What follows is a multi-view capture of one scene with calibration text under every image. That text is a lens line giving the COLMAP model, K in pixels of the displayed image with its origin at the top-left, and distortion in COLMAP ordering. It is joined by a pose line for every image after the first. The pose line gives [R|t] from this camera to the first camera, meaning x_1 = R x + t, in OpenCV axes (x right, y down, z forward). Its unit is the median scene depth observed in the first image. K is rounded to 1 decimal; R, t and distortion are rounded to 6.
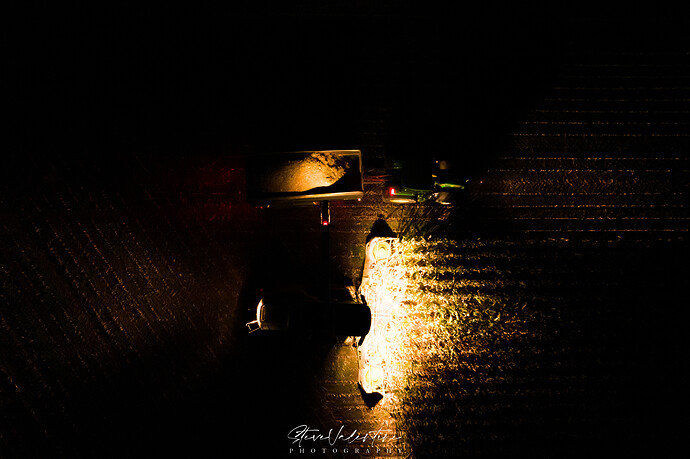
lens RADIAL K [[482.4, 0, 345.0], [0, 482.4, 229.5], [0, 0, 1]] dist [-0.002731, -0.000632]
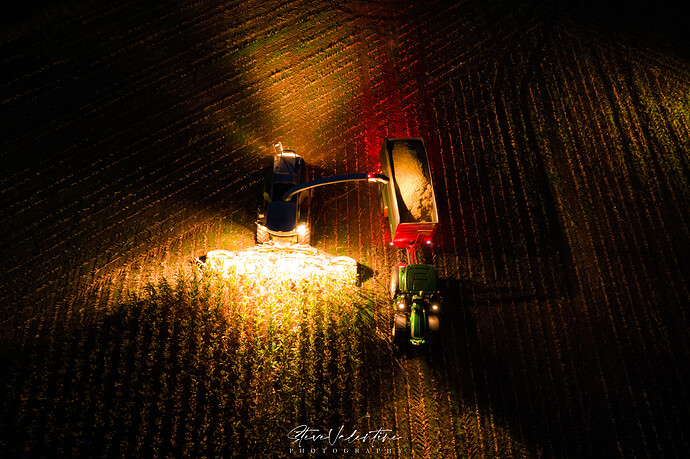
lens RADIAL K [[482.4, 0, 345.0], [0, 482.4, 229.5], [0, 0, 1]] dist [-0.002731, -0.000632]
pose [[0.027175, 0.910785, -0.411986, 0.440217], [-0.999133, 0.037748, 0.017548, 0.019659], [0.031534, 0.411152, 0.911021, 0.032492]]
